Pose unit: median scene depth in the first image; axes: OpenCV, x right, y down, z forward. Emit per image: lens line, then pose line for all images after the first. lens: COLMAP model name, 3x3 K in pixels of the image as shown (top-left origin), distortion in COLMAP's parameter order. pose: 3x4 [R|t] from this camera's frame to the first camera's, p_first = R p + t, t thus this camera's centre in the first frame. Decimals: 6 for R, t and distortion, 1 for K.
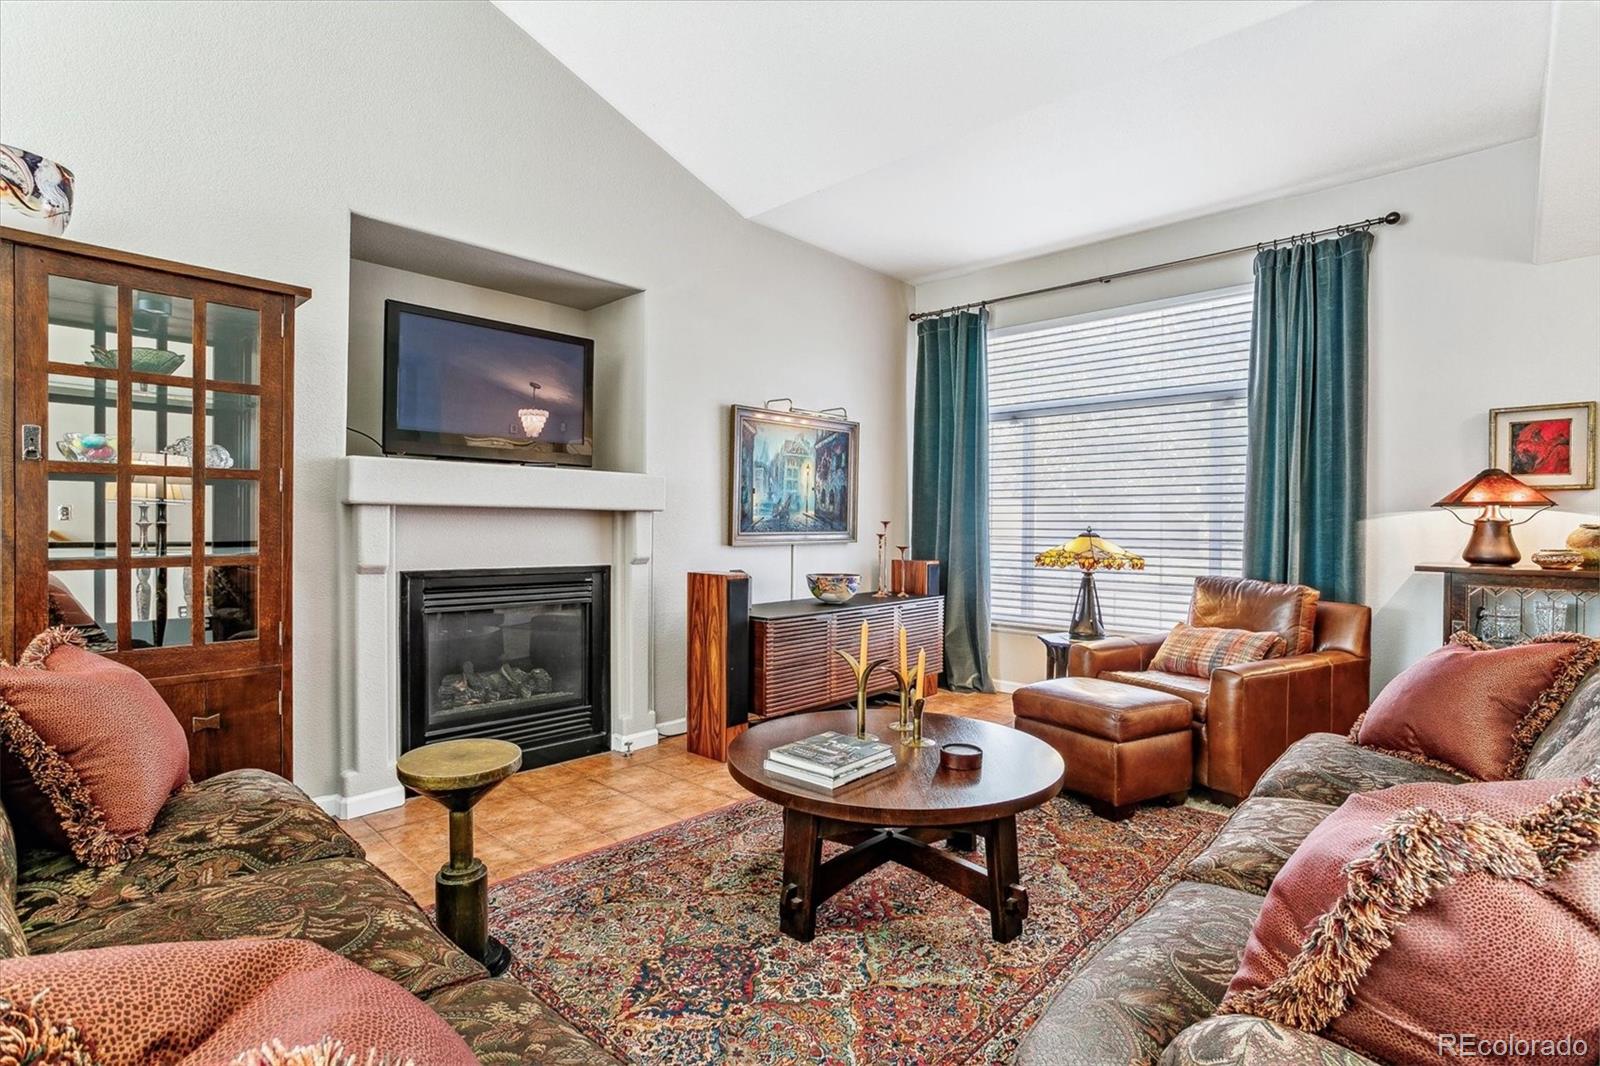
lens RADIAL K [[759.4, 0, 800.0], [0, 759.4, 533.0], [0, 0, 1]] dist [-0.041373, 0.000145]
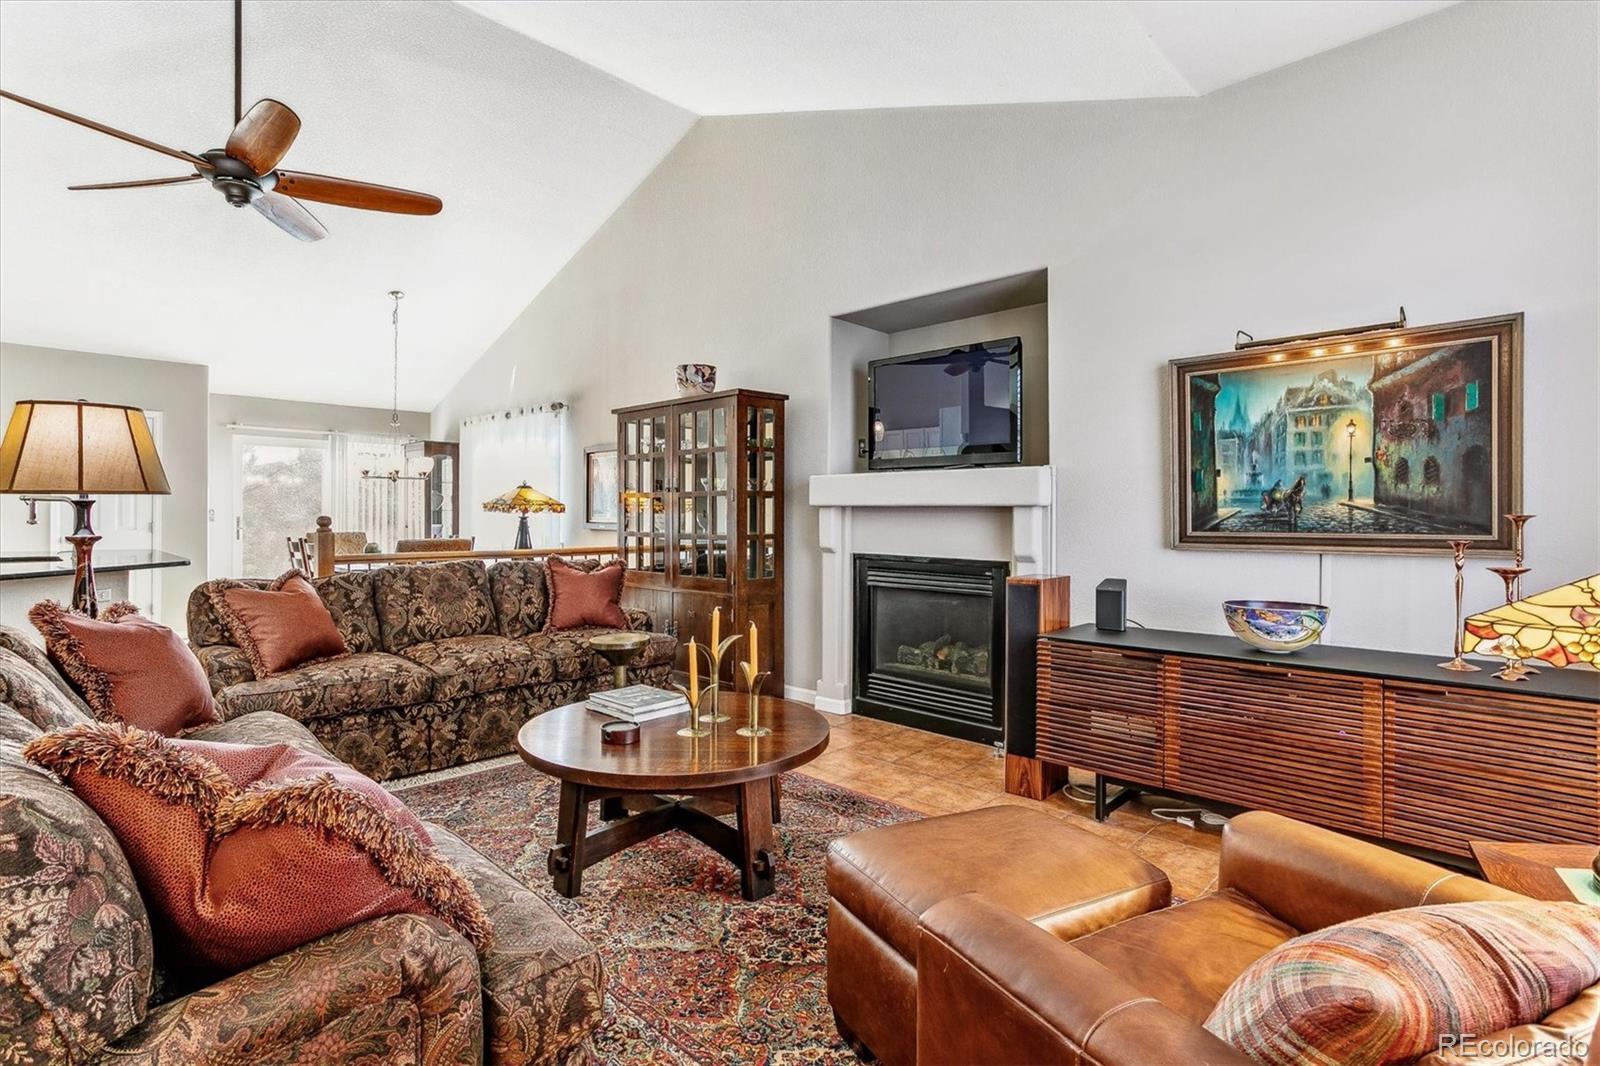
lens RADIAL K [[782.0, 0, 798.0], [0, 782.0, 518.7], [0, 0, 1]] dist [-0.025977, 0.000110]
pose [[-0.019898, -0.003893, -0.999794, 0.655851], [-0.015888, 0.999867, -0.003577, -0.004971], [0.999676, 0.015813, -0.019957, 0.628810]]
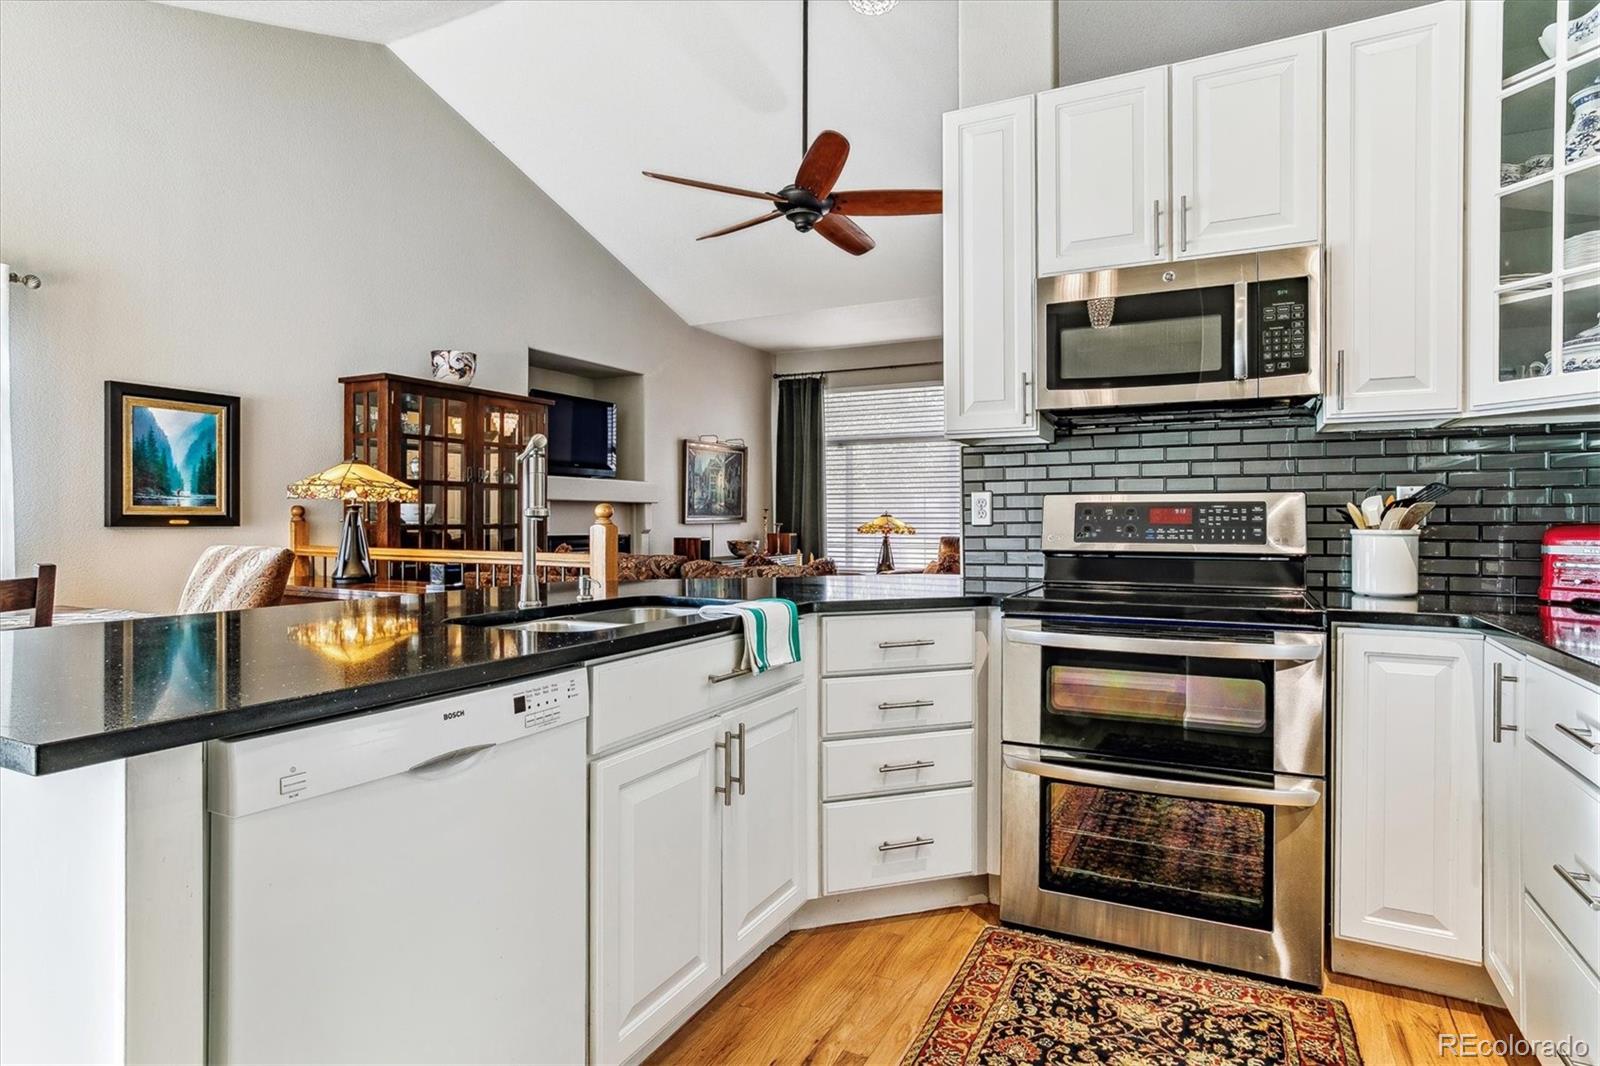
lens RADIAL K [[868.6, 0, 800.0], [0, 868.6, 533.0], [0, 0, 1]] dist [-0.000986, -0.000198]
pose [[0.961219, -0.012212, 0.275516, -0.361318], [0.009995, 0.999905, 0.009451, 0.020890], [-0.275606, -0.006330, 0.961250, -0.874758]]
